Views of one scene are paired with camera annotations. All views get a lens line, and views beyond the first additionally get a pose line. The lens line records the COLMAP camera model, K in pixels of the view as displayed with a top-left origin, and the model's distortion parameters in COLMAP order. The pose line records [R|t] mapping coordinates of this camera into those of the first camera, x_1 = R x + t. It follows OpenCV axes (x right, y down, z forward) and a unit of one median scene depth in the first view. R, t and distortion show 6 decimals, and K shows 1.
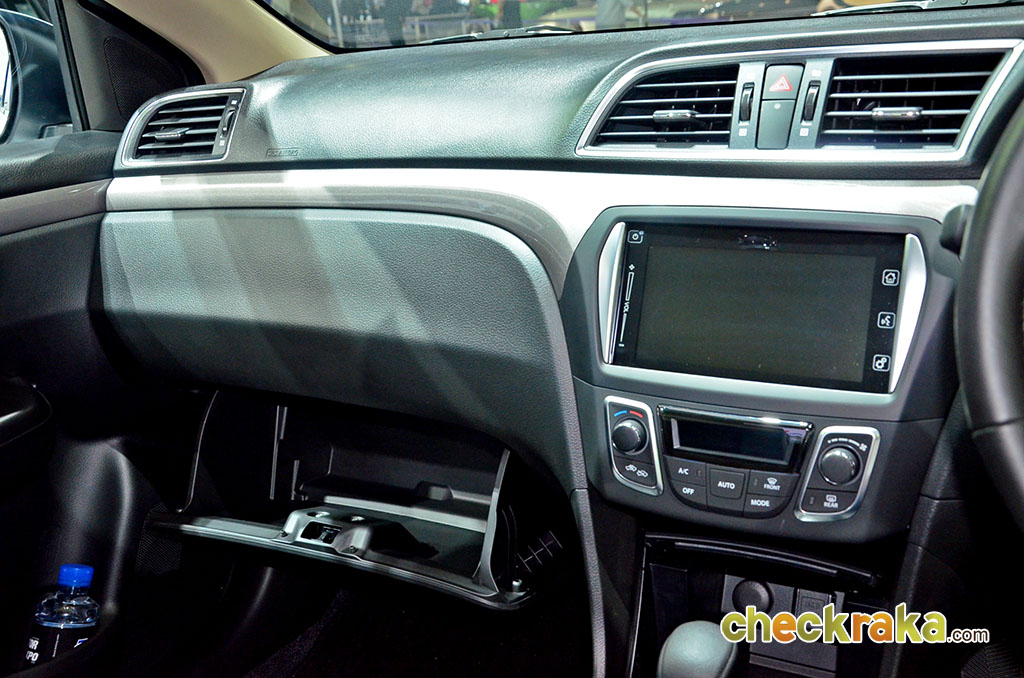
lens RADIAL K [[1006.2, 0, 512.0], [0, 1006.2, 339.0], [0, 0, 1]] dist [-0.066917, 0.213231]
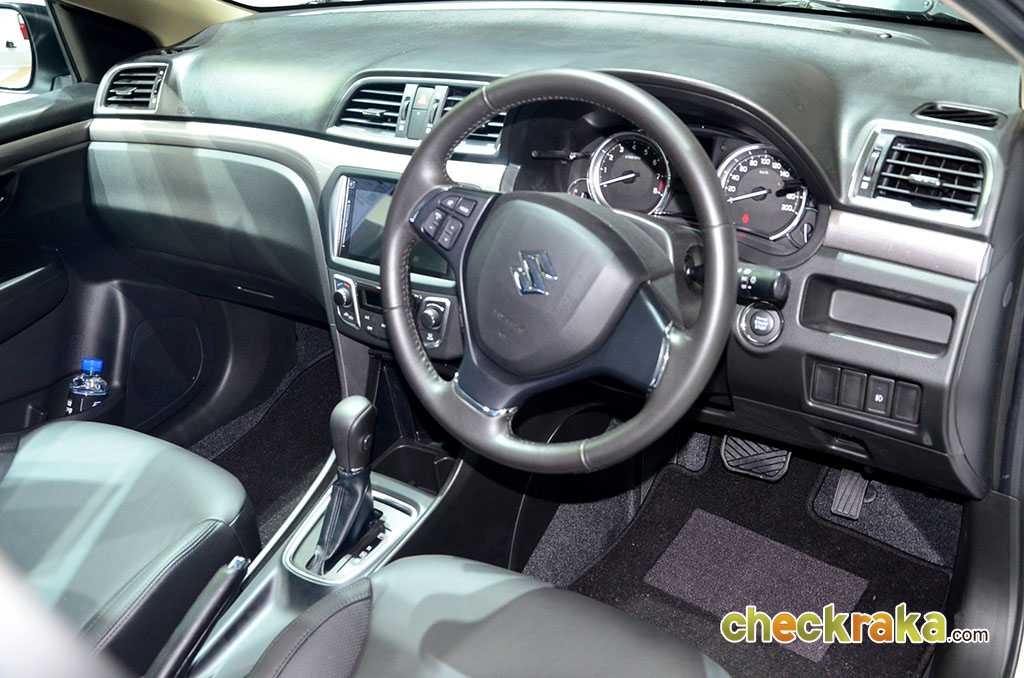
lens RADIAL K [[1006.2, 0, 512.0], [0, 1006.2, 339.0], [0, 0, 1]] dist [-0.066917, 0.213231]
pose [[0.993646, 0.029653, -0.108571, 0.456867], [-0.009021, 0.982547, 0.185796, -0.124461], [0.112186, -0.183636, 0.976572, -0.552579]]
